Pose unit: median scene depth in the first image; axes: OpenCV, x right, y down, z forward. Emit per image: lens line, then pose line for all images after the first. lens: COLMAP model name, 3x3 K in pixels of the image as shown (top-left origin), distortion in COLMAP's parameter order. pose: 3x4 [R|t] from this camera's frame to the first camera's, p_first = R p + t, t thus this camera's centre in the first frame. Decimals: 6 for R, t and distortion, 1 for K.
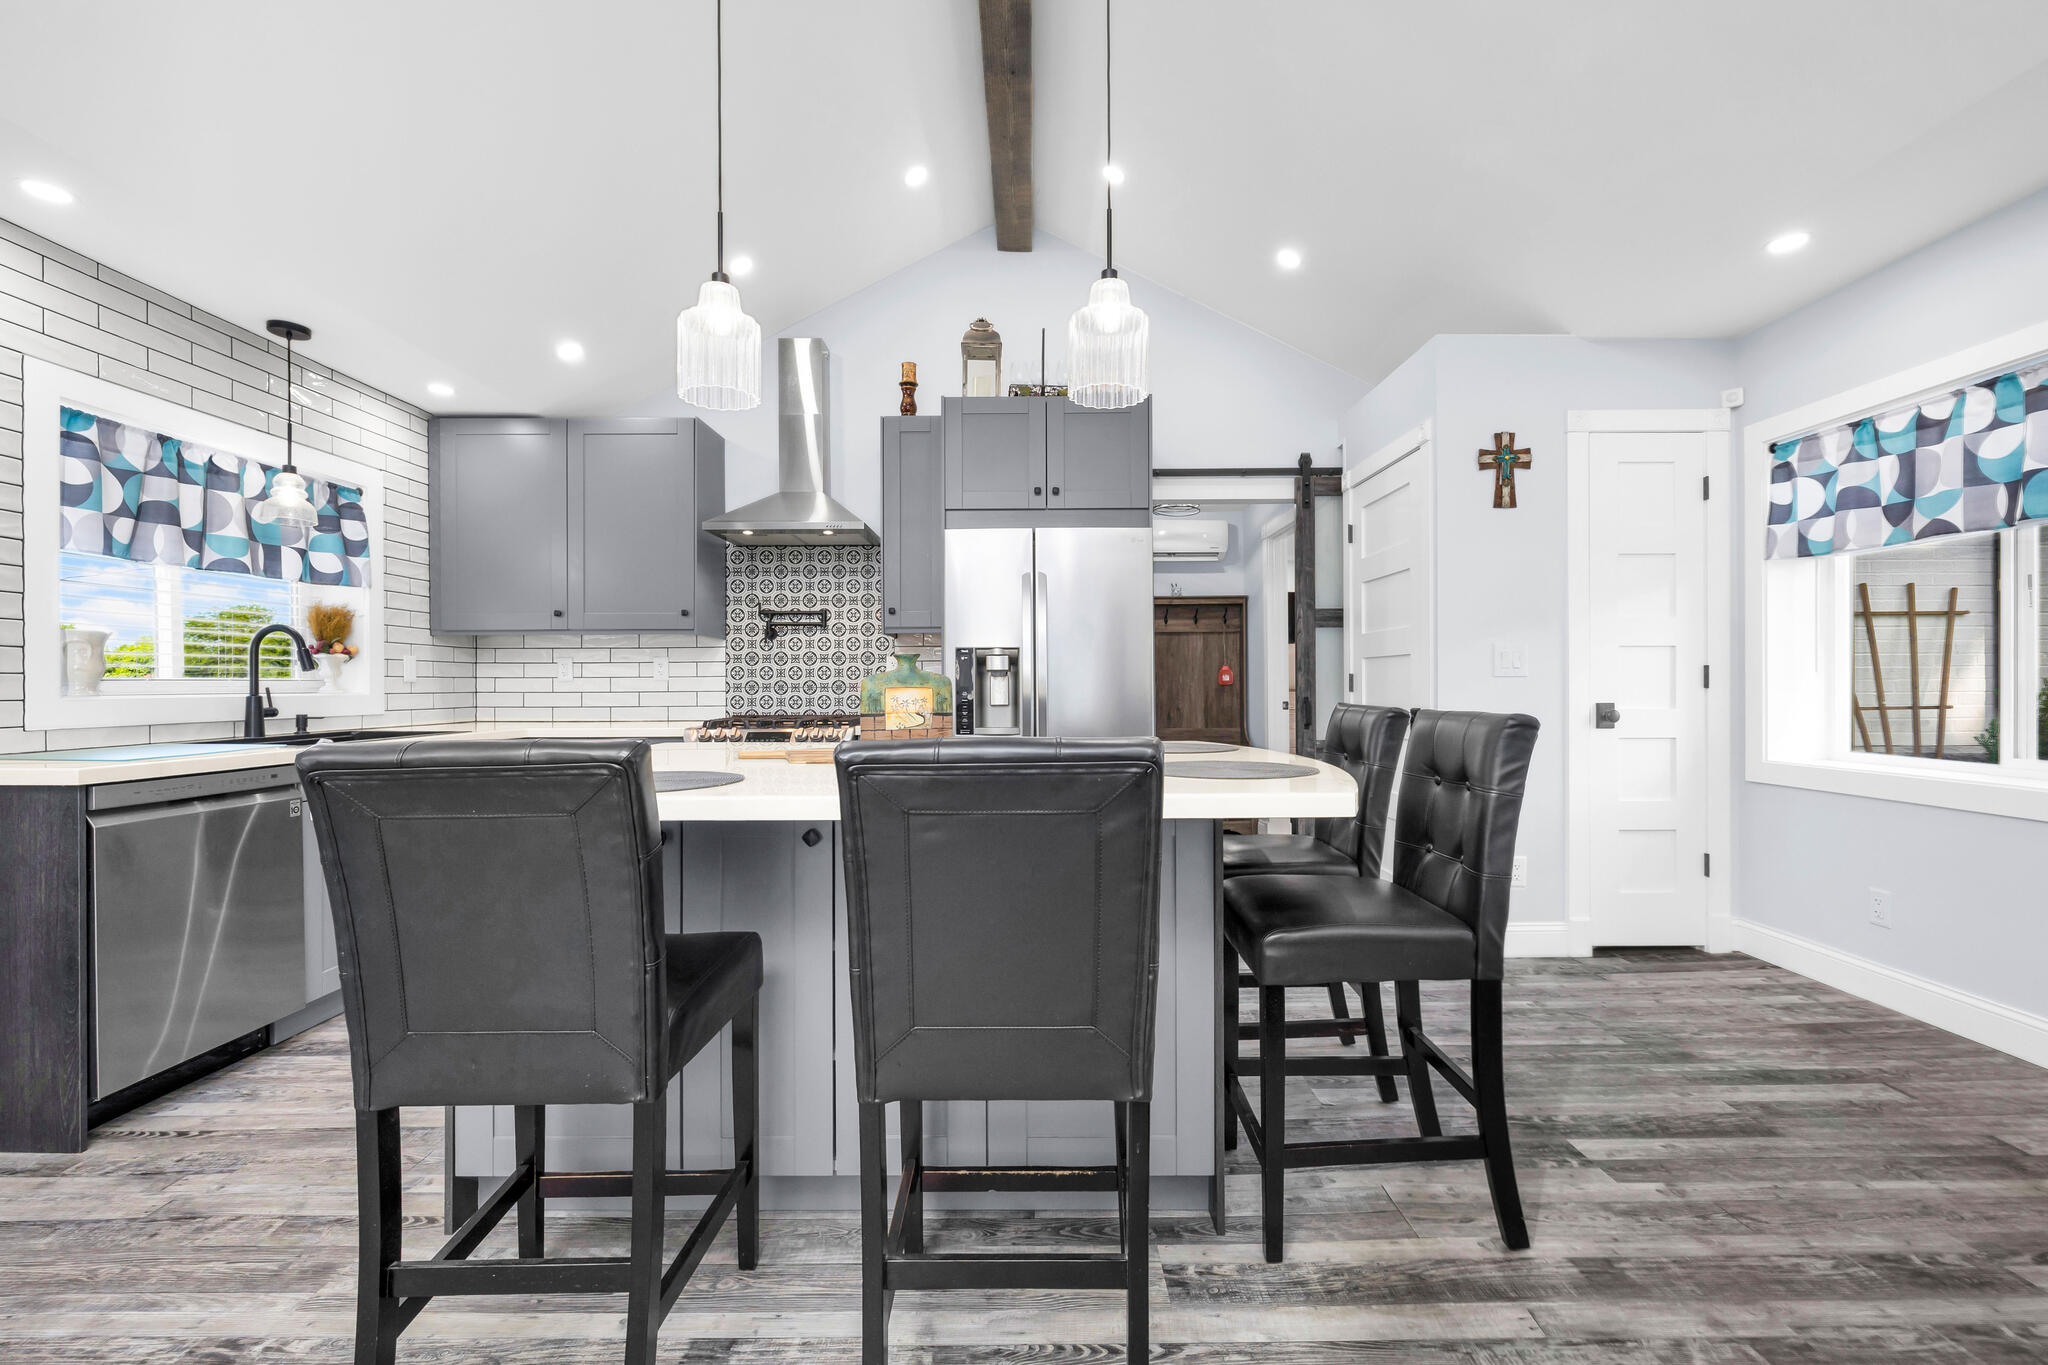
lens RADIAL K [[872.5, 0, 1029.4], [0, 872.5, 686.1], [0, 0, 1]] dist [-0.000349, -0.000089]
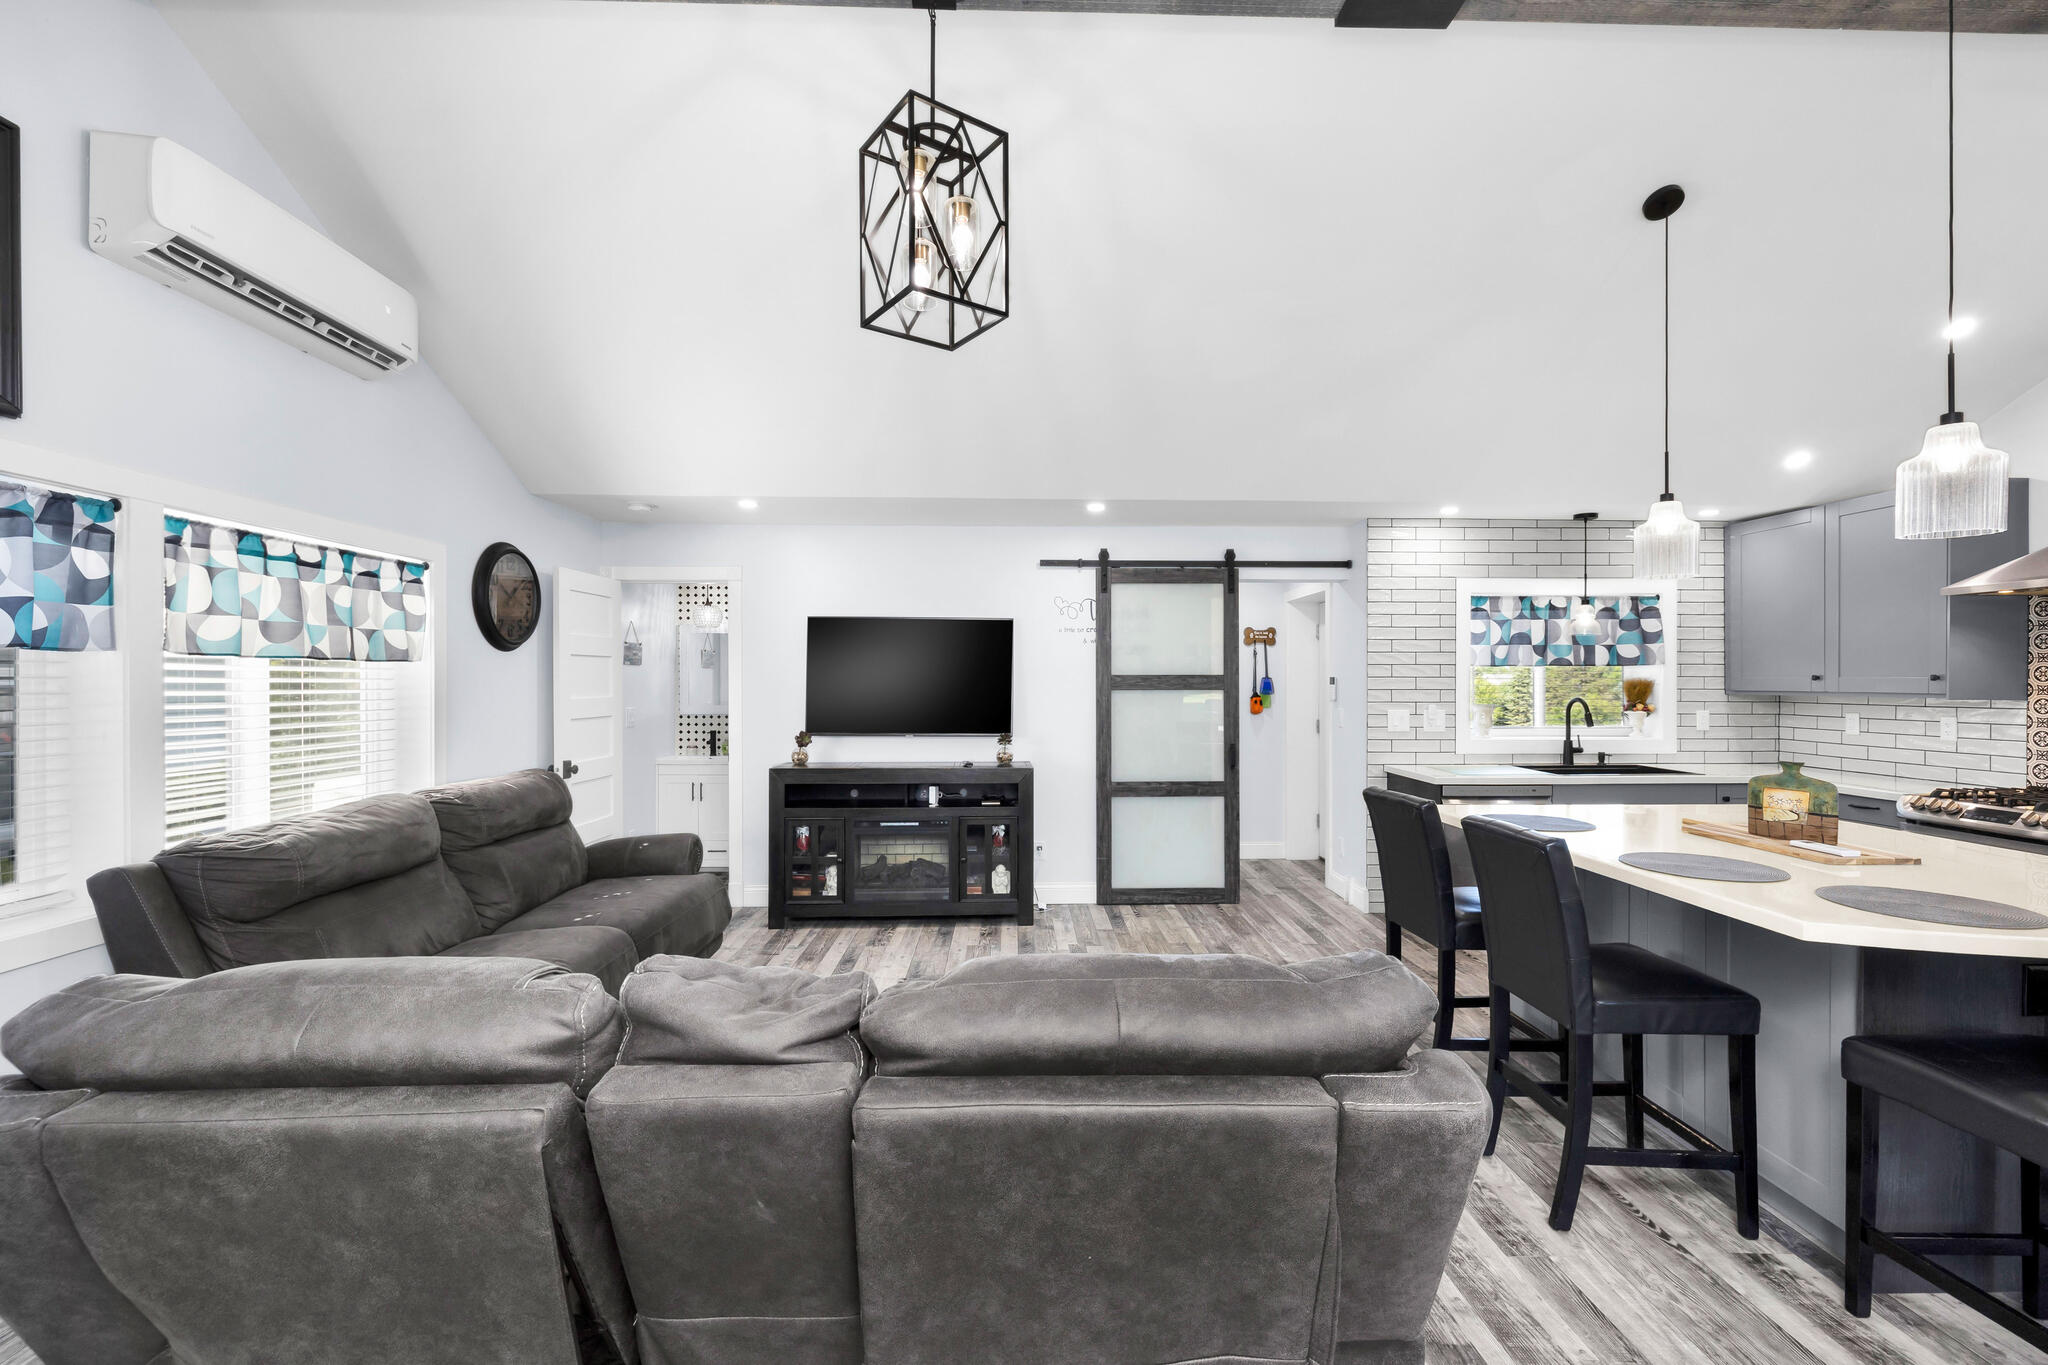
lens RADIAL K [[857.7, 0, 1027.8], [0, 857.7, 681.6], [0, 0, 1]] dist [0.000184, 0.000017]
pose [[0.026745, 0.005866, -0.999625, 0.681337], [-0.003018, 0.999979, 0.005787, -0.100180], [0.999638, 0.002862, 0.026762, -0.077029]]
